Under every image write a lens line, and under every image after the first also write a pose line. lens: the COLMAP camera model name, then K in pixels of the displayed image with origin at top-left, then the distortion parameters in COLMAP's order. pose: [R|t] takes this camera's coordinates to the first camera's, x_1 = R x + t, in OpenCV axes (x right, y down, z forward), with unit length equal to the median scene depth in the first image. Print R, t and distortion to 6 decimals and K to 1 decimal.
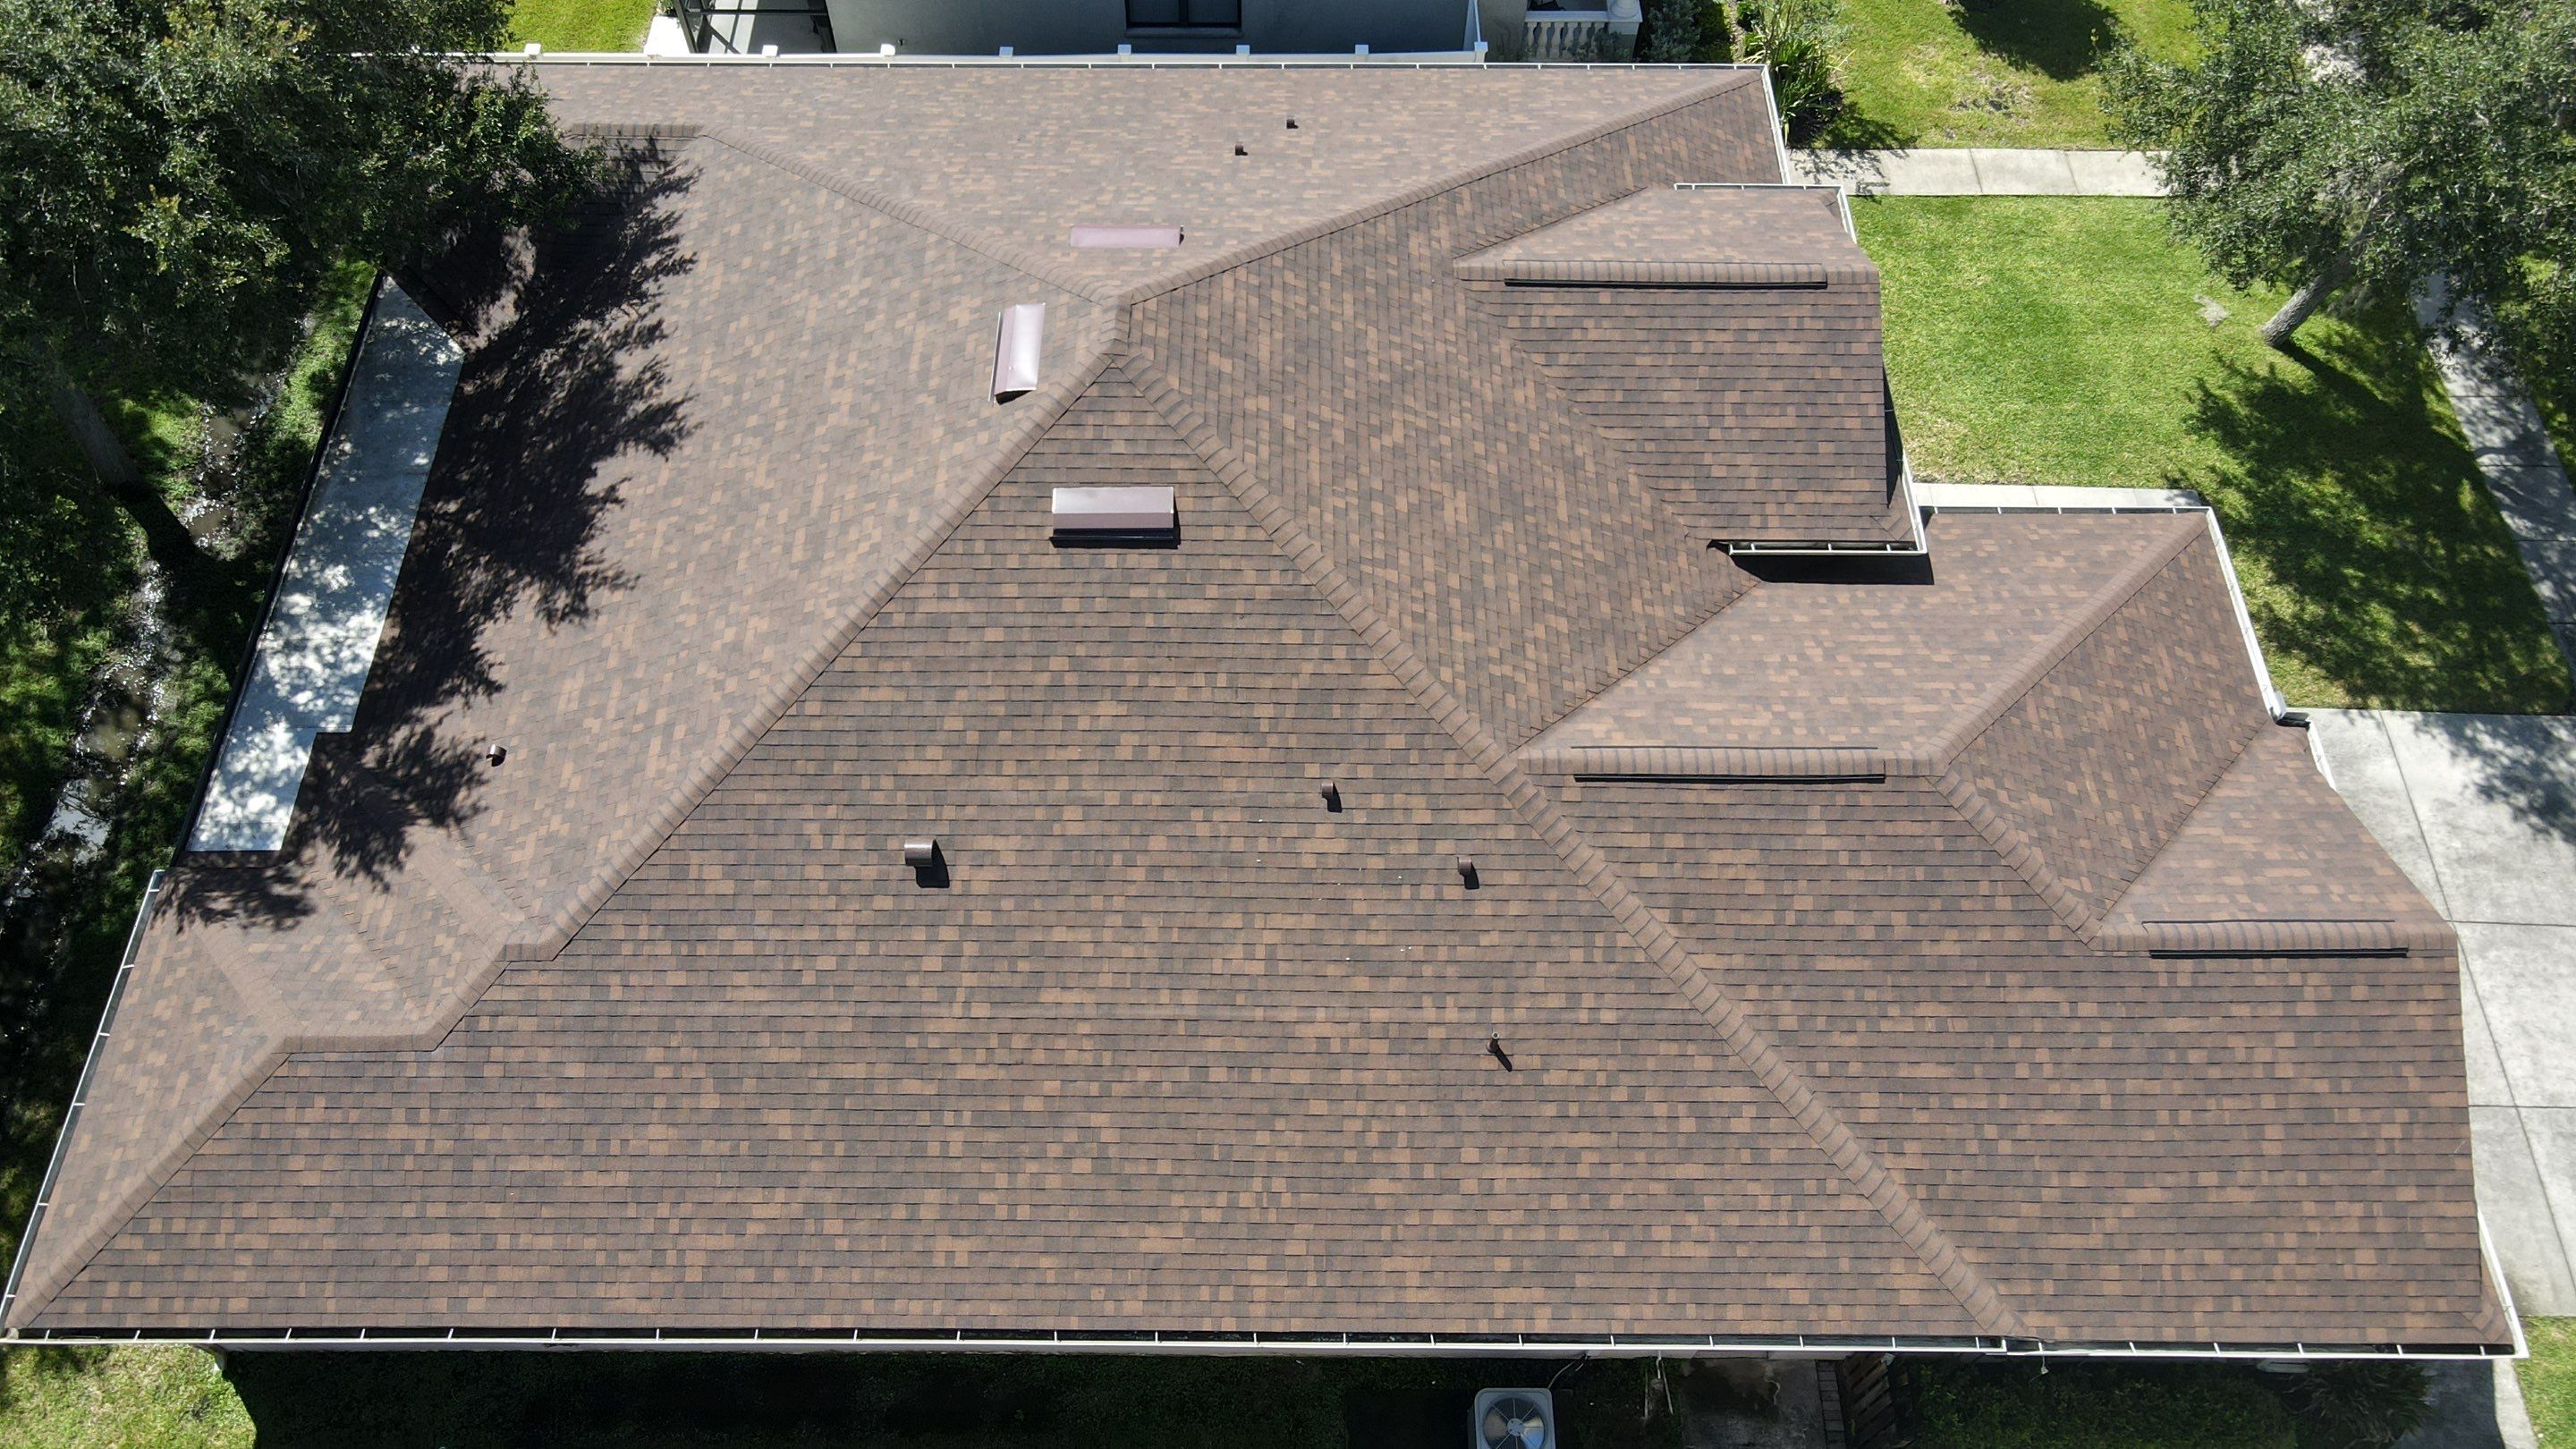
lens RADIAL K [[1912.3, 0, 1267.7], [0, 1912.3, 698.1], [0, 0, 1]] dist [-0.014764, 0.041189]
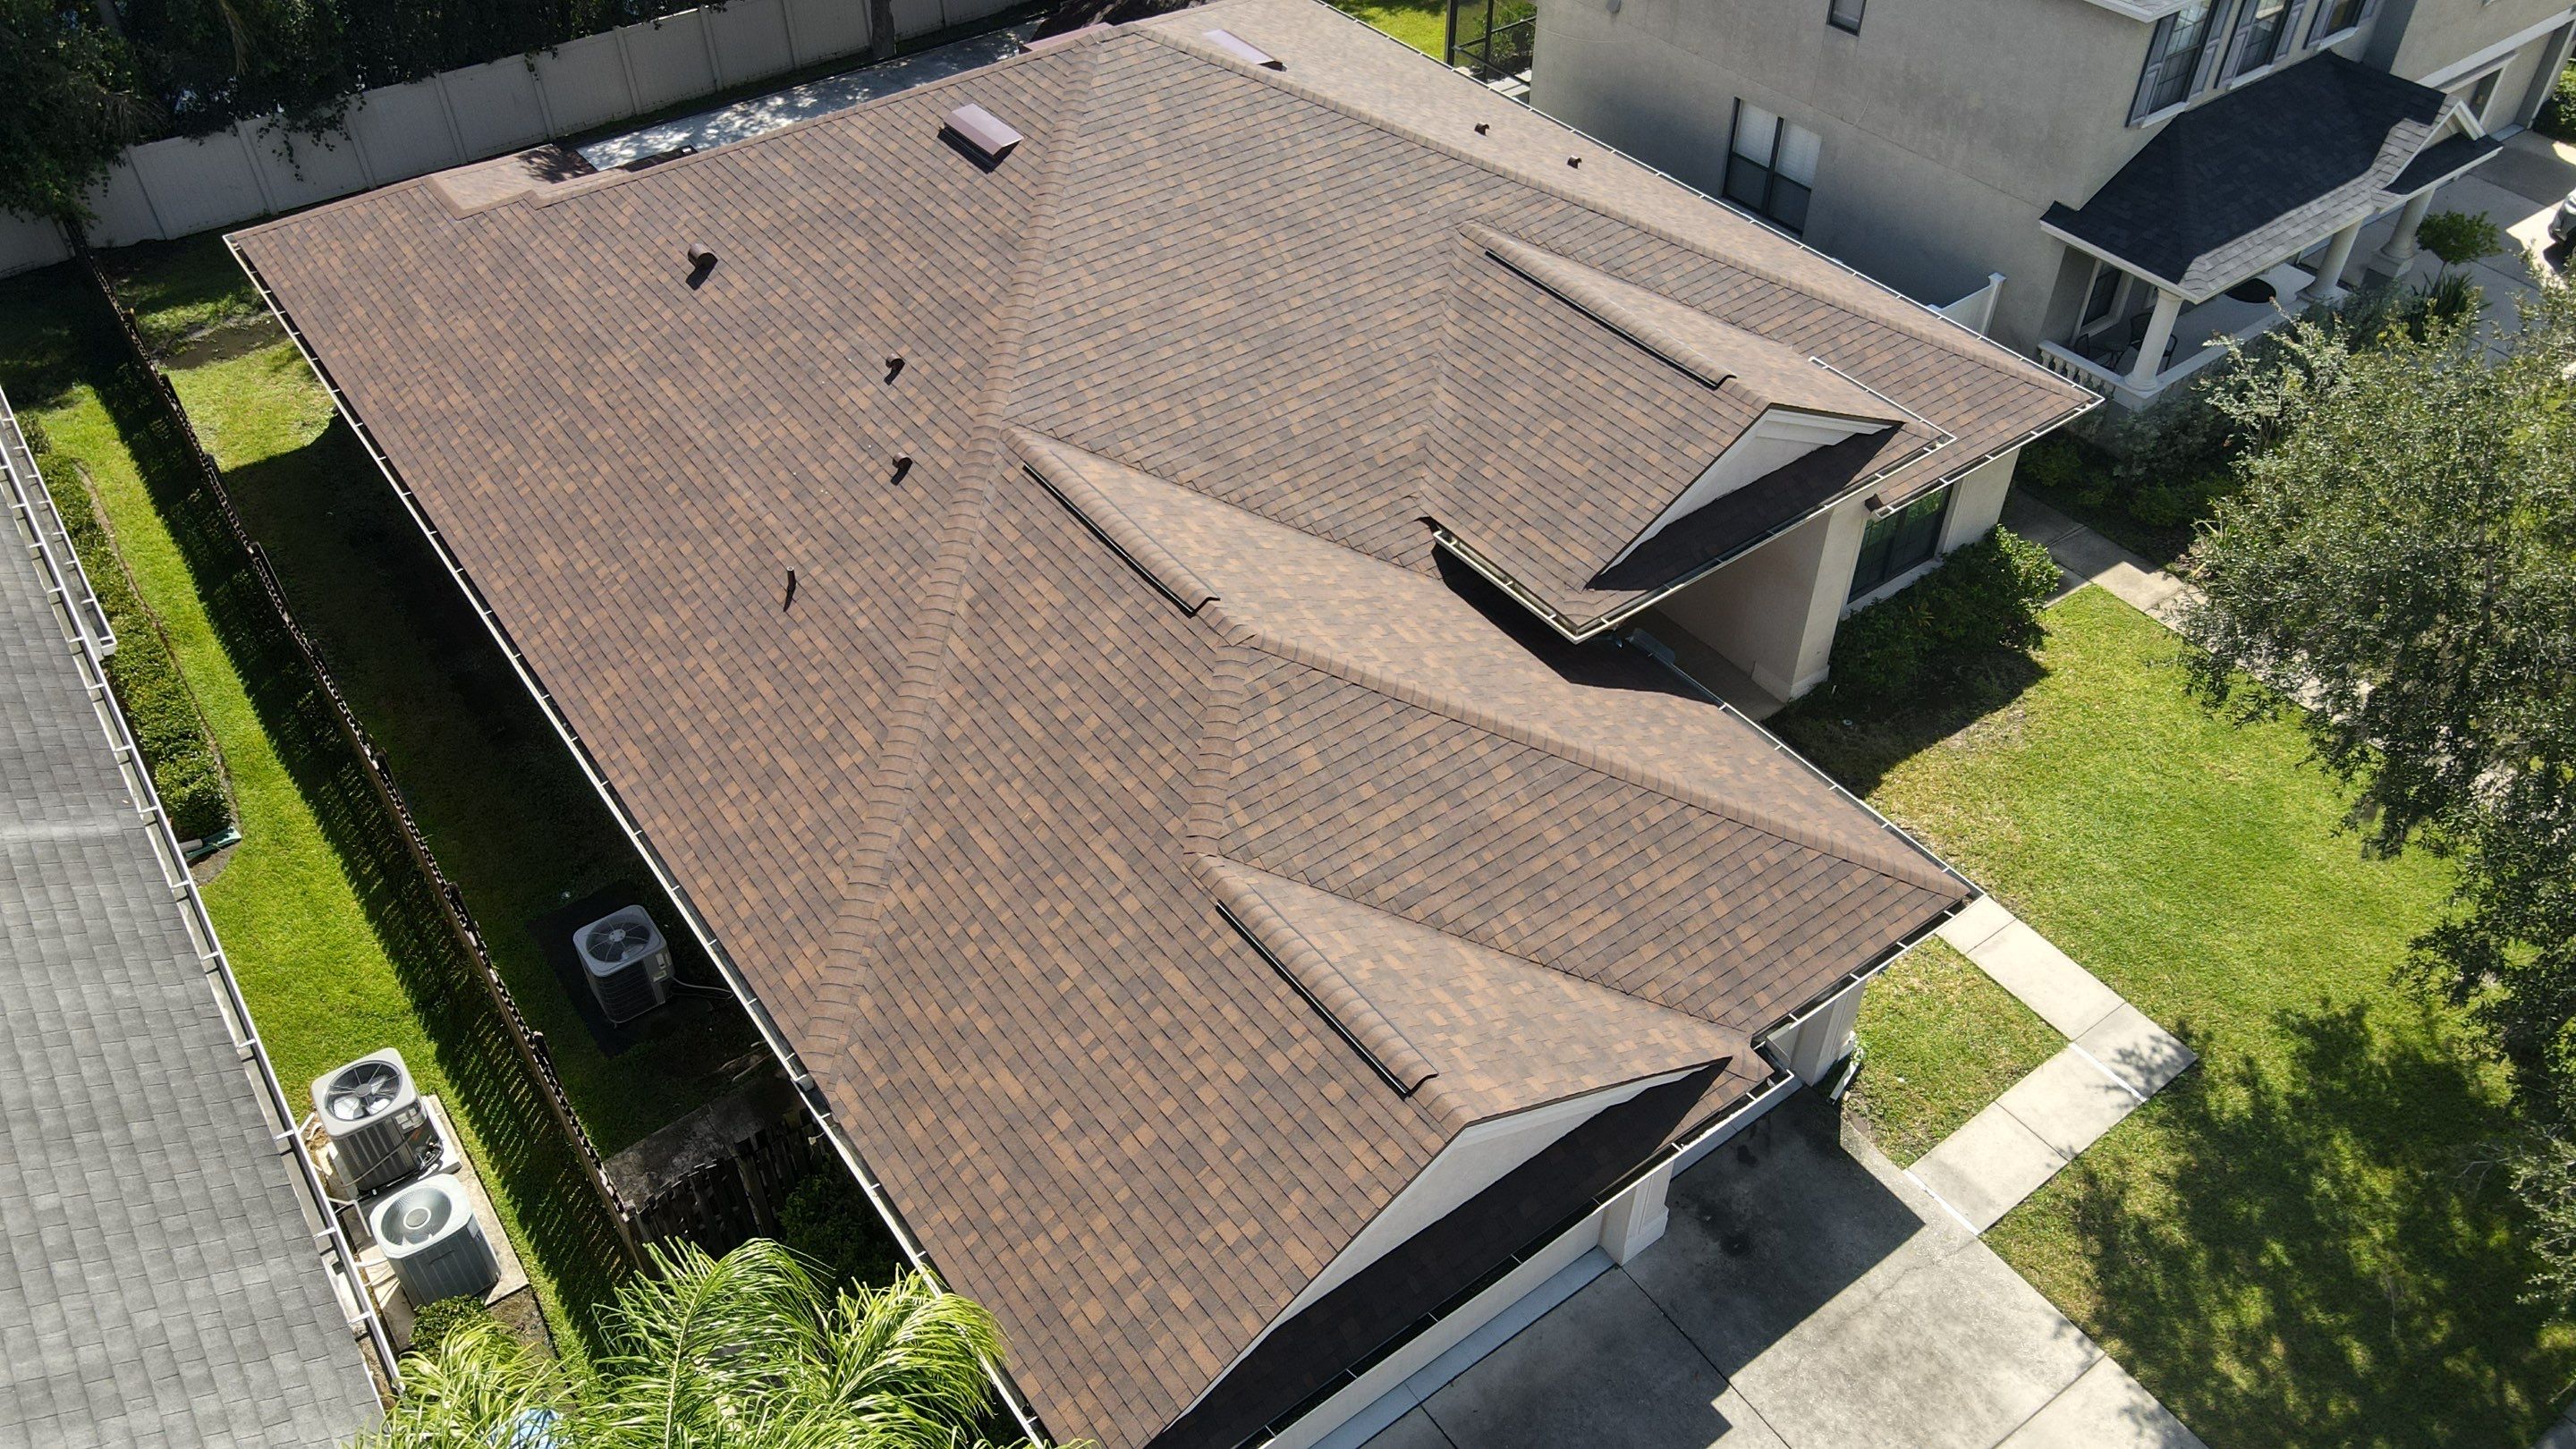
lens RADIAL K [[1912.3, 0, 1262.3], [0, 1912.3, 706.3], [0, 0, 1]] dist [-0.014764, 0.041189]
pose [[0.592899, 0.532234, -0.604316, 0.833695], [-0.672787, 0.739787, -0.008530, 0.053760], [0.442525, 0.411633, 0.796699, 0.245239]]
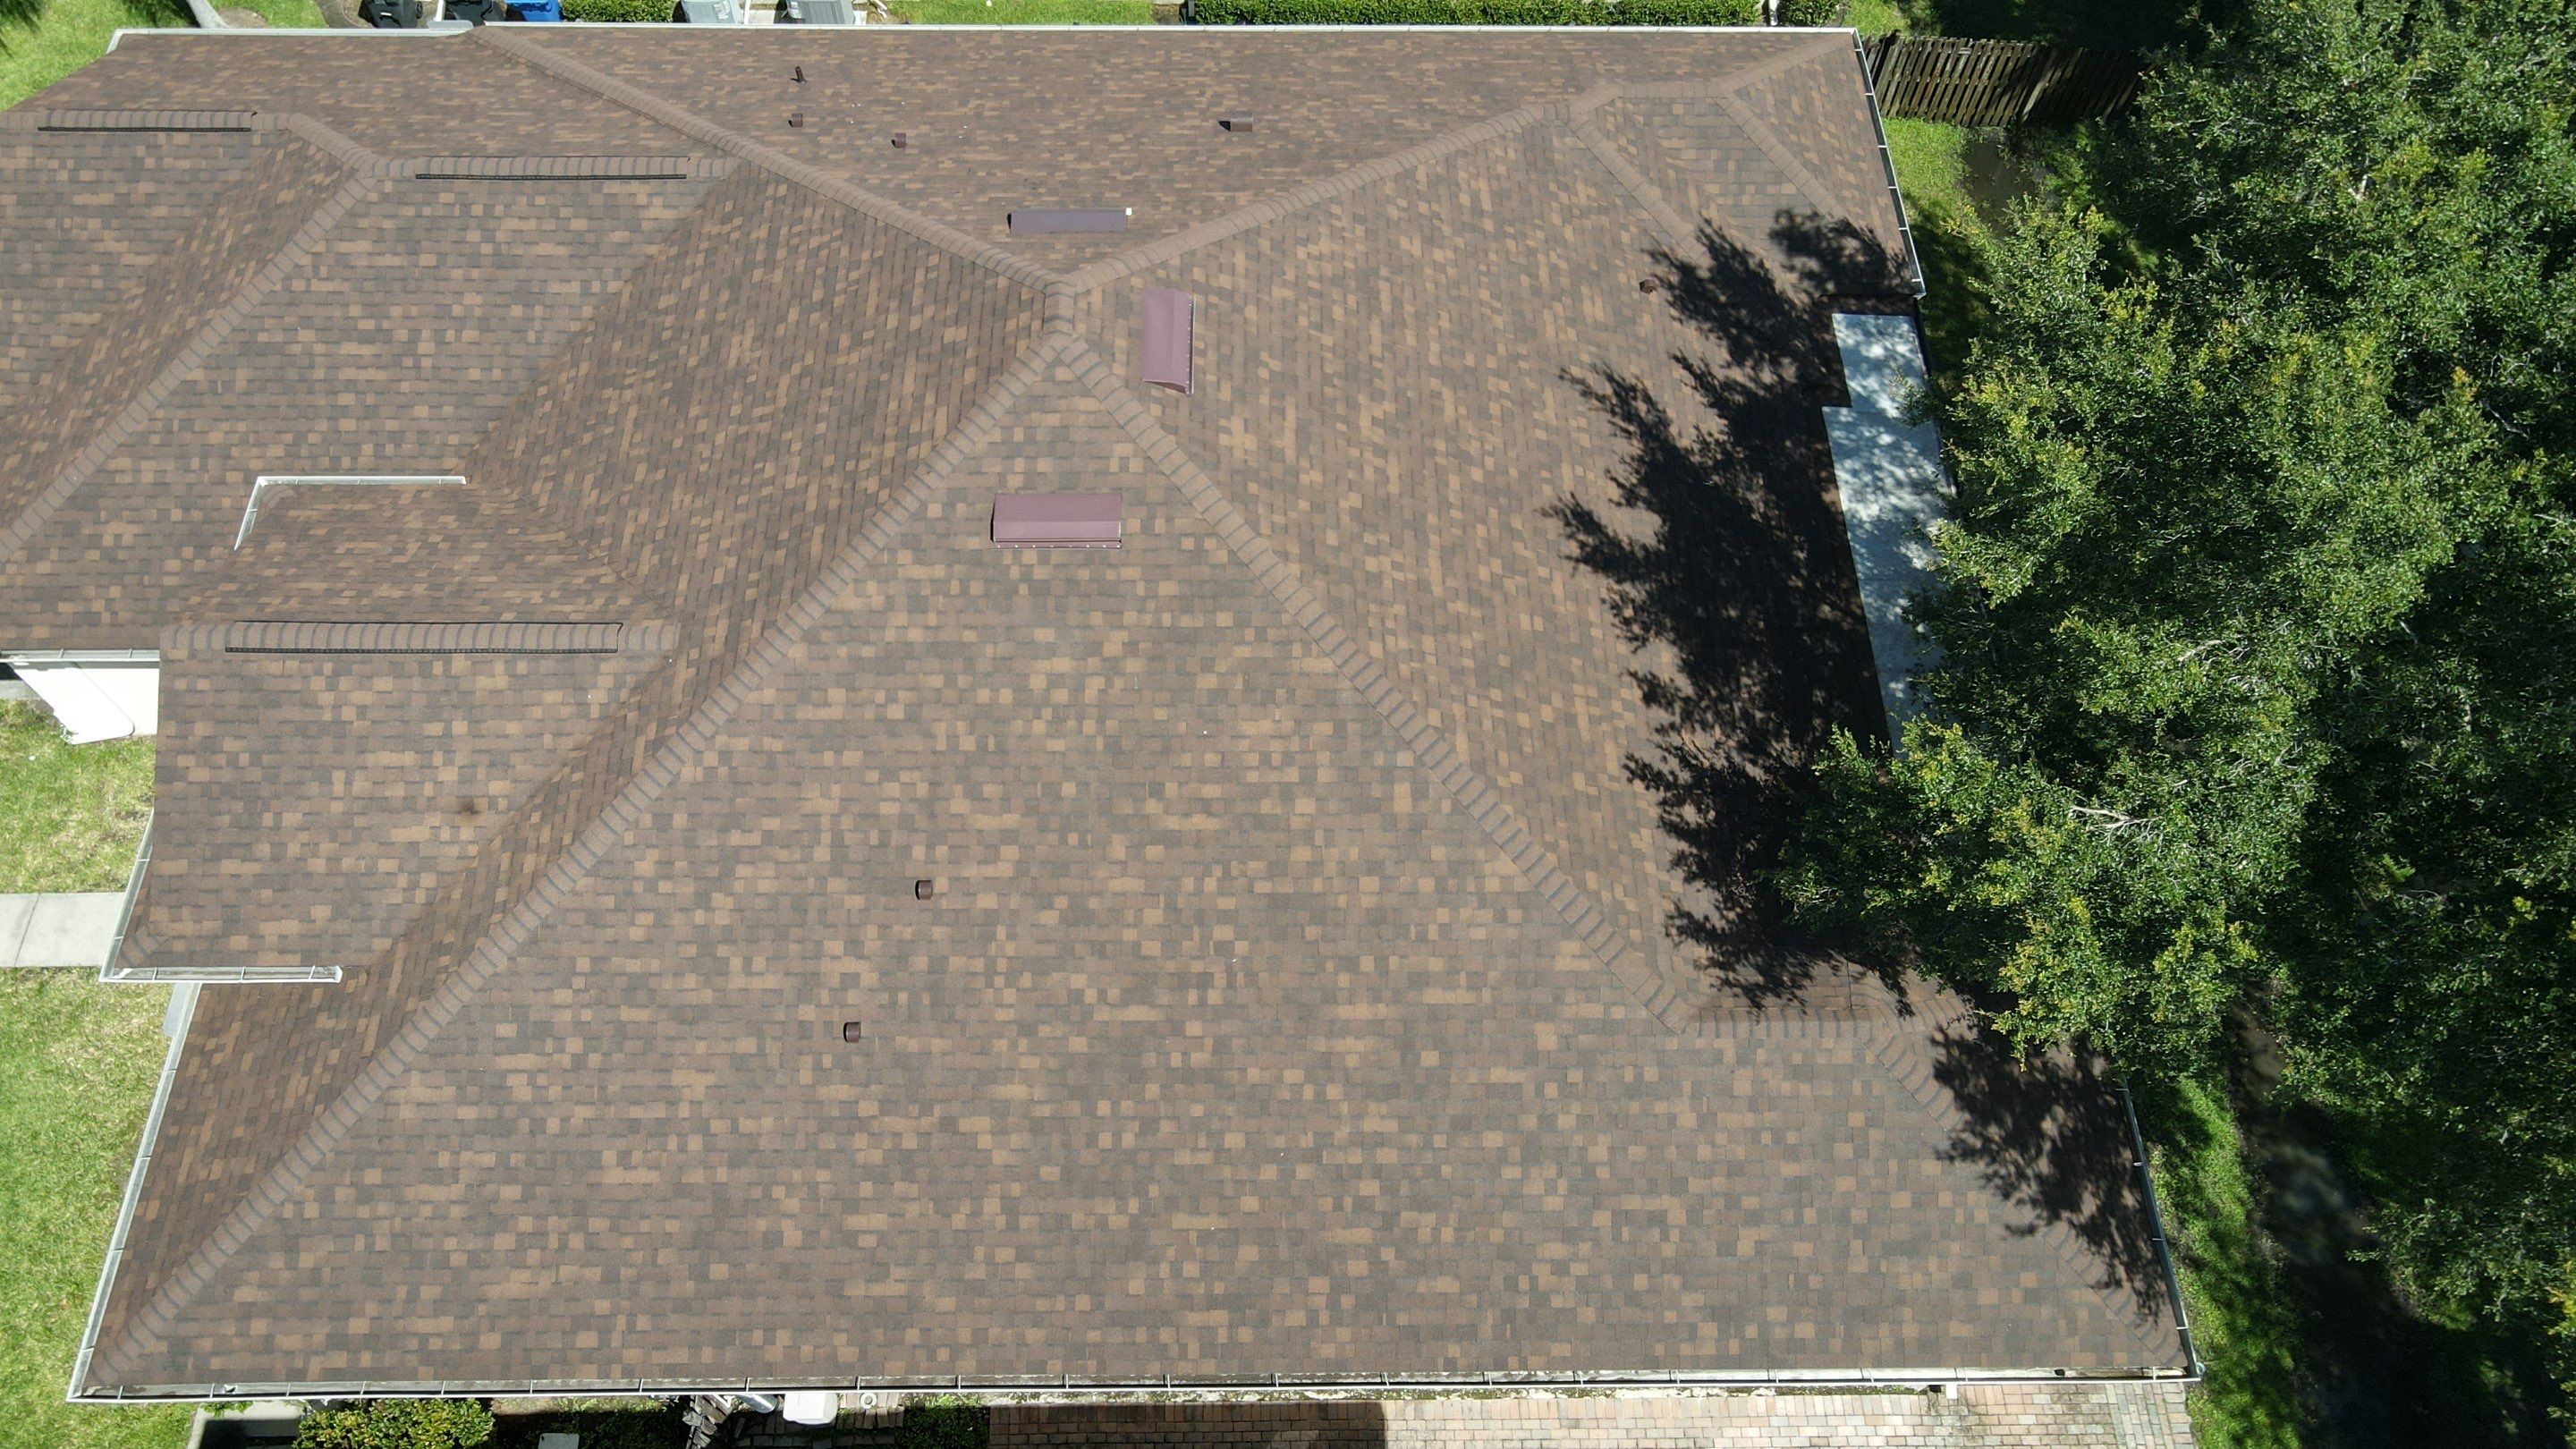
lens RADIAL K [[1912.3, 0, 1282.1], [0, 1912.3, 699.6], [0, 0, 1]] dist [-0.014764, 0.041189]
pose [[-0.999563, 0.008909, -0.028188, -0.147479], [-0.029170, -0.452153, 0.891463, -1.028796], [-0.004803, 0.891896, 0.452215, 0.677489]]
